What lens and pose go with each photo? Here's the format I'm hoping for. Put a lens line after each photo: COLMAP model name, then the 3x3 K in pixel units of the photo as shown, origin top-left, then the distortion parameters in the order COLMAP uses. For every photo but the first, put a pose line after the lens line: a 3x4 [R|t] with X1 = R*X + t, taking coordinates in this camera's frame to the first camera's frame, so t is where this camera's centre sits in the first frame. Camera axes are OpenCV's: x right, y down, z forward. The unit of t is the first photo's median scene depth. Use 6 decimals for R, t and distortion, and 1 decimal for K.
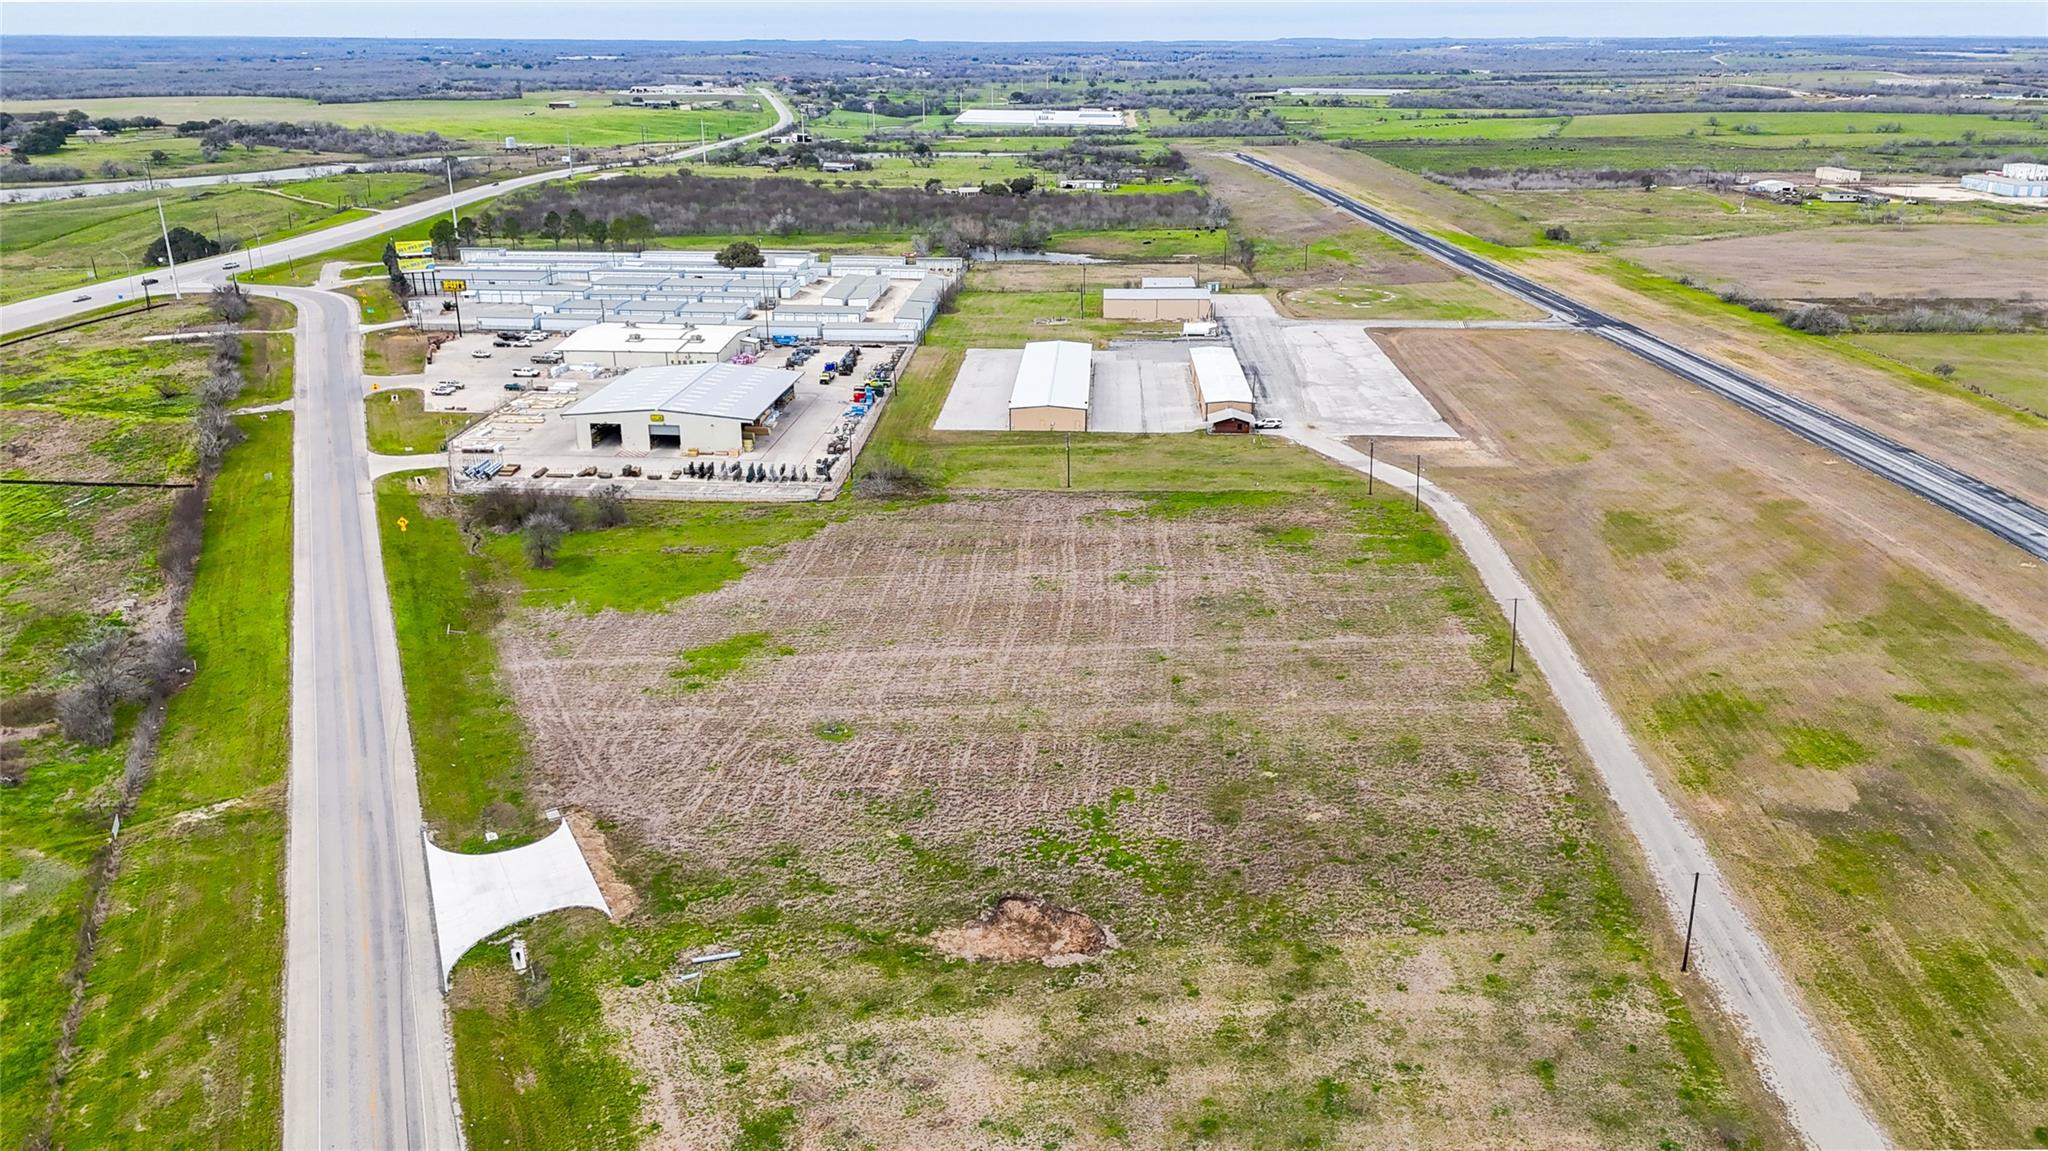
lens RADIAL K [[1516.6, 0, 1033.4], [0, 1516.6, 570.5], [0, 0, 1]] dist [0.092738, -0.105913]
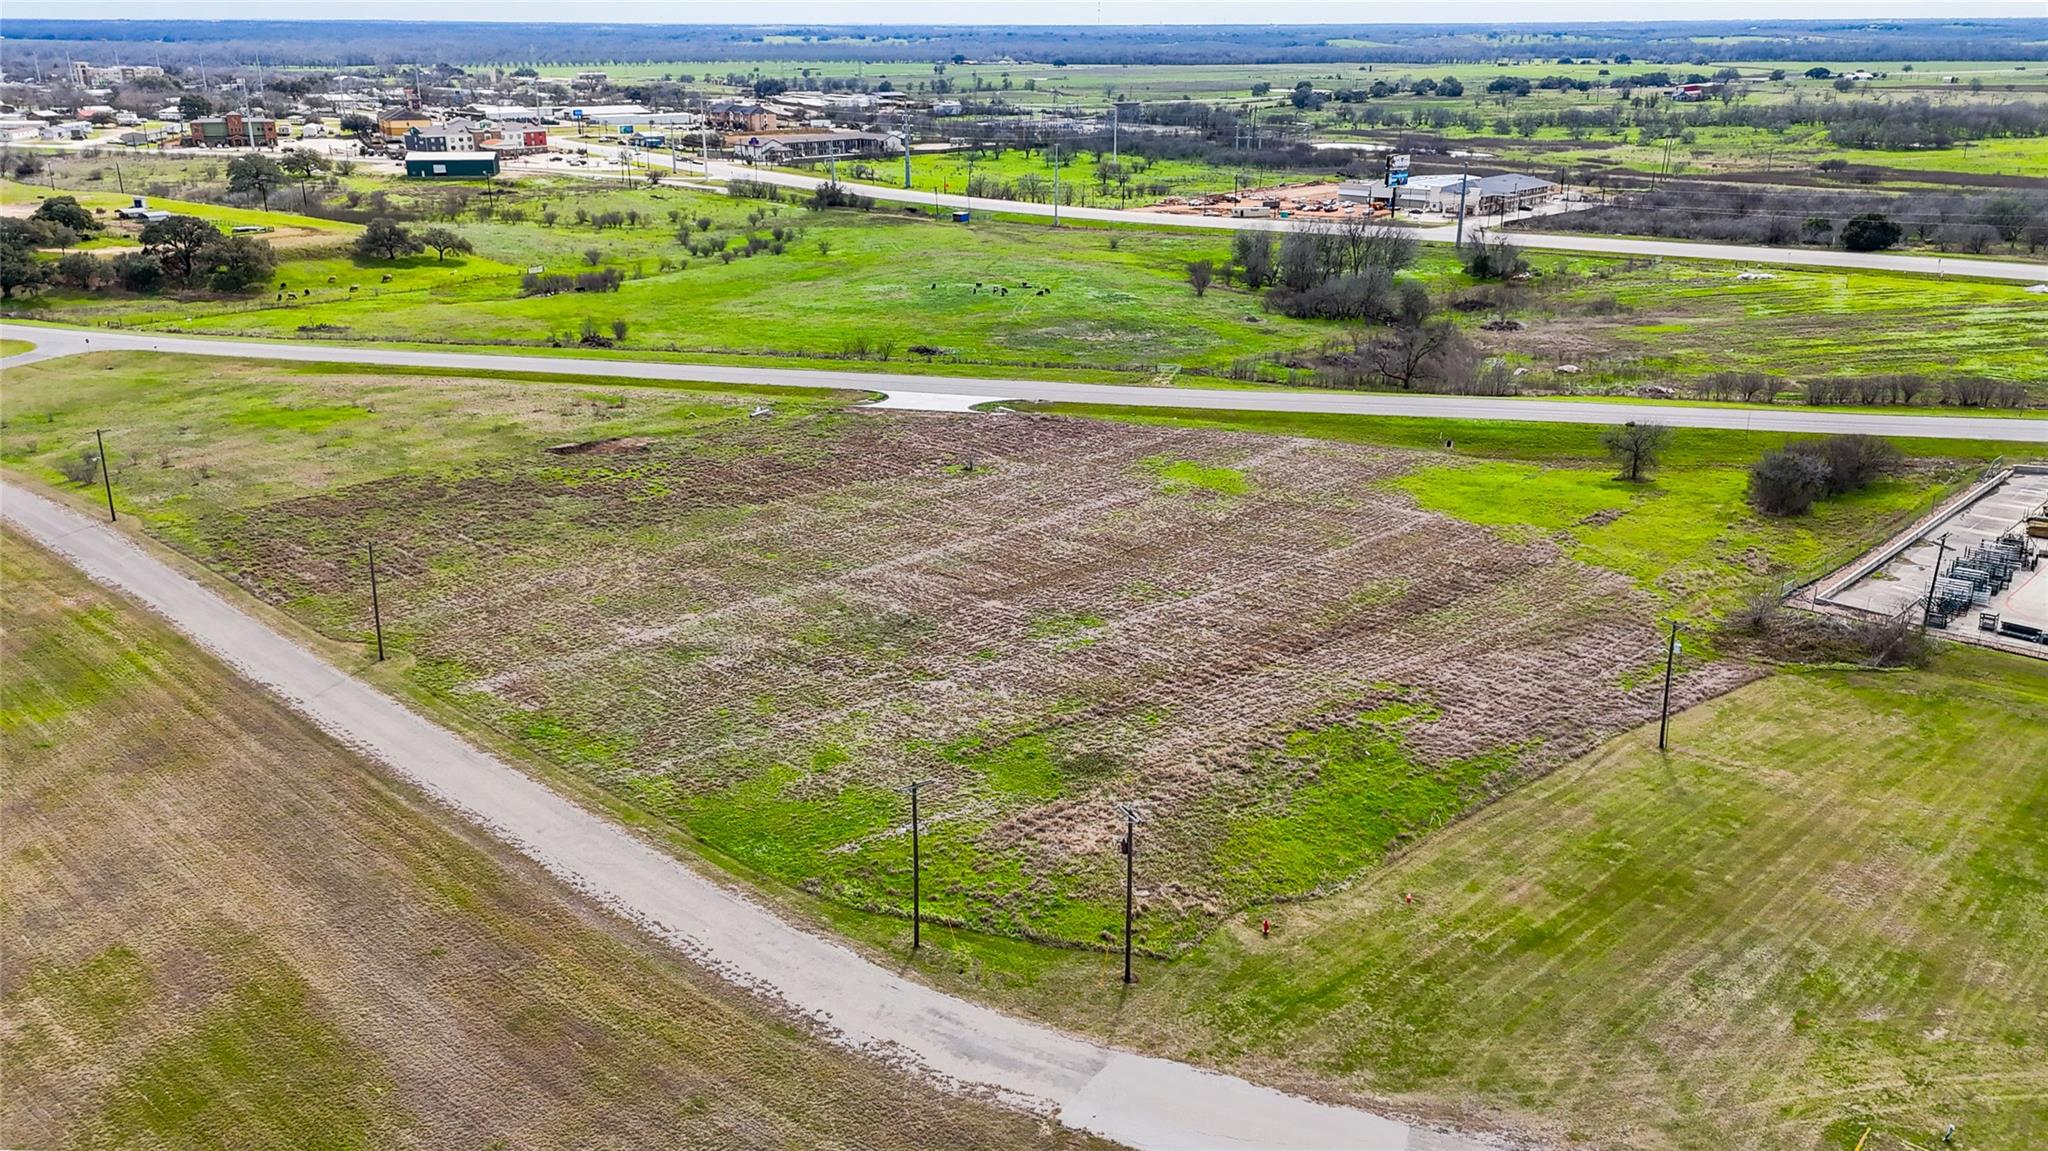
lens RADIAL K [[1558.6, 0, 1033.3], [0, 1558.6, 578.8], [0, 0, 1]] dist [0.063353, -0.047400]
pose [[-0.643575, 0.254468, -0.721843, 0.592831], [-0.253535, 0.818989, 0.514759, -0.371326], [0.722171, 0.514298, -0.462564, 1.449382]]
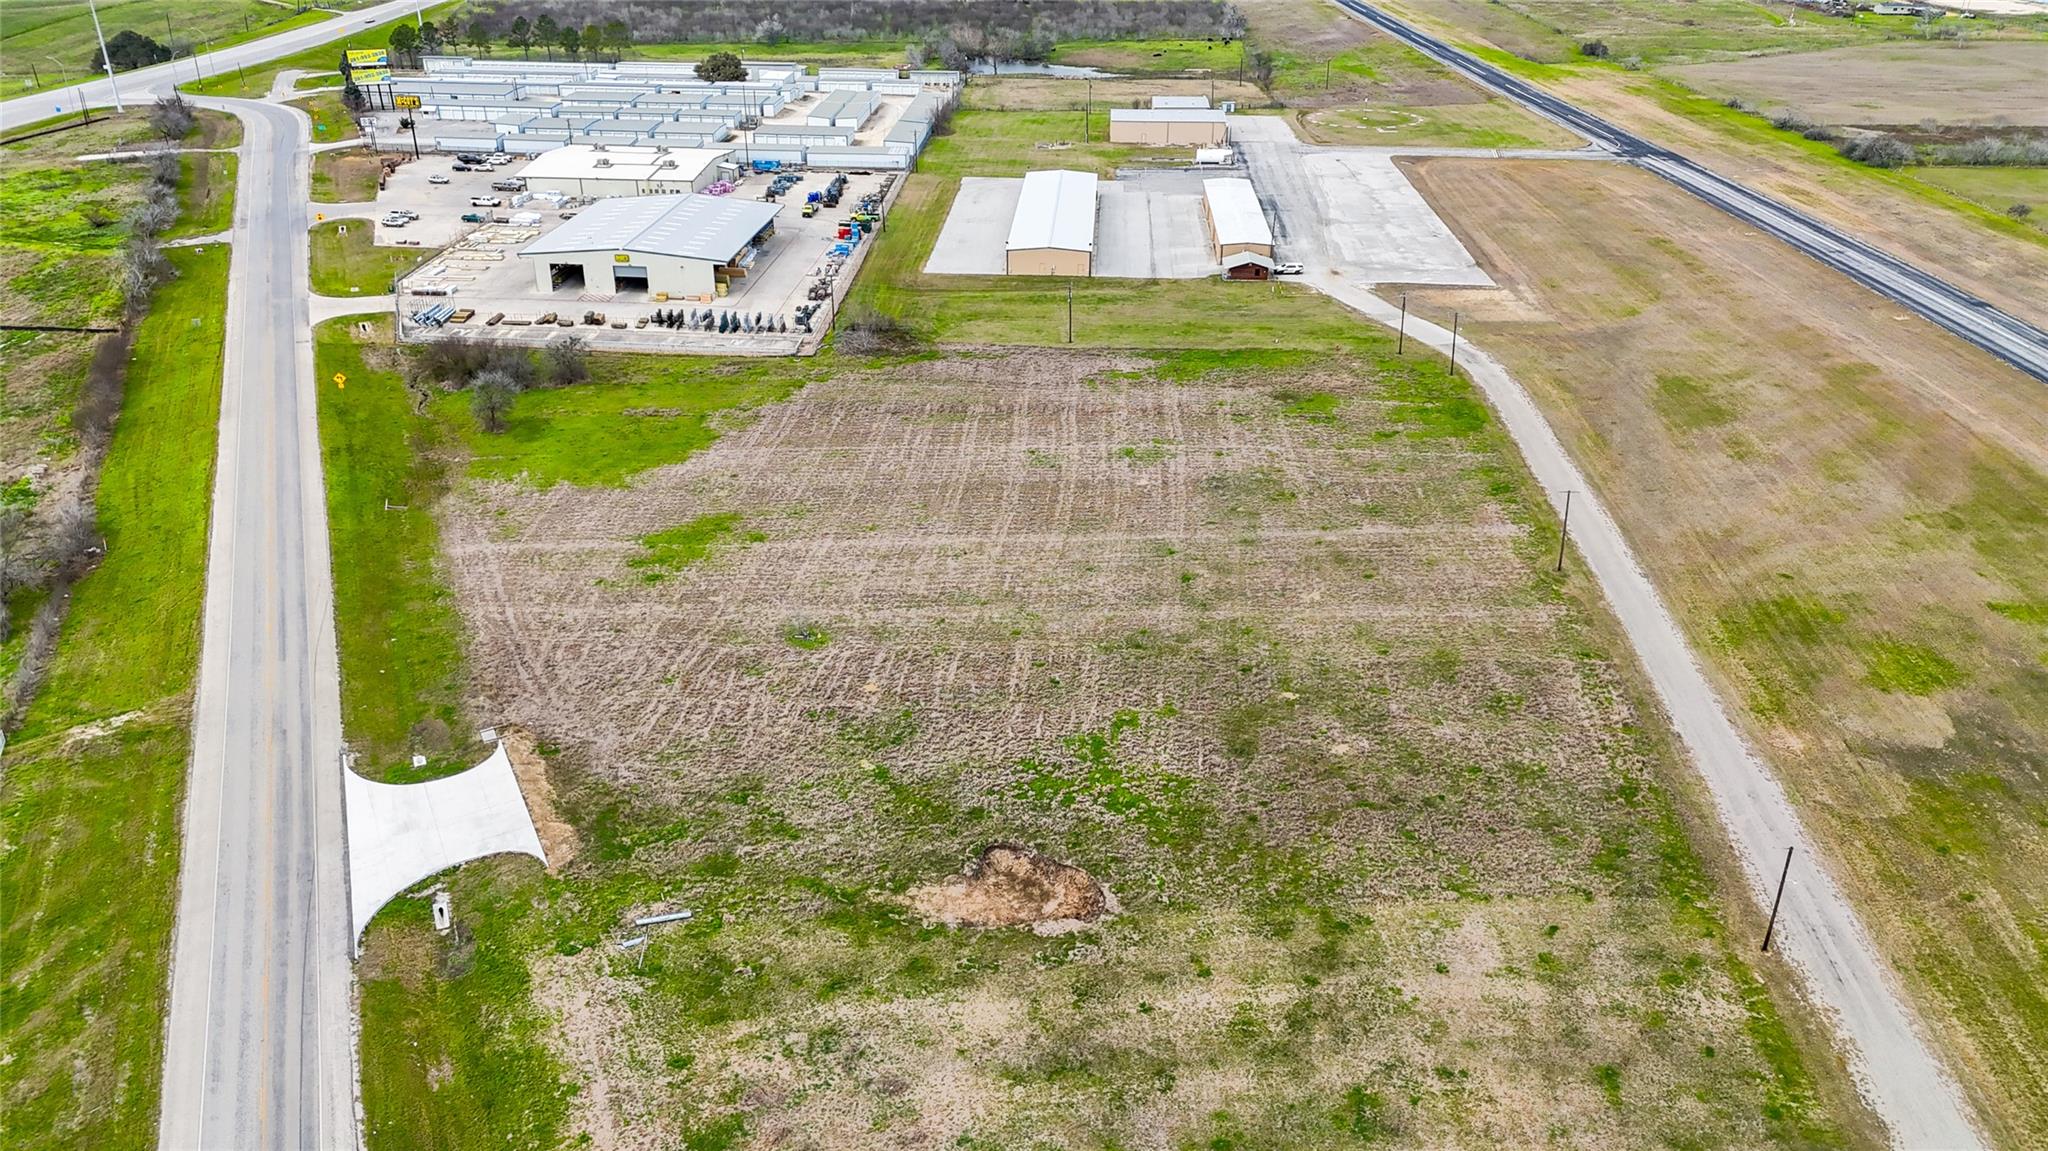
lens RADIAL K [[1500.6, 0, 1033.1], [0, 1500.6, 578.2], [0, 0, 1]] dist [0.081403, -0.081115]
pose [[0.999970, 0.007757, -0.000392, 0.003319], [-0.007647, 0.992137, 0.124926, -0.037122], [0.001358, -0.124919, 0.992166, 0.110802]]
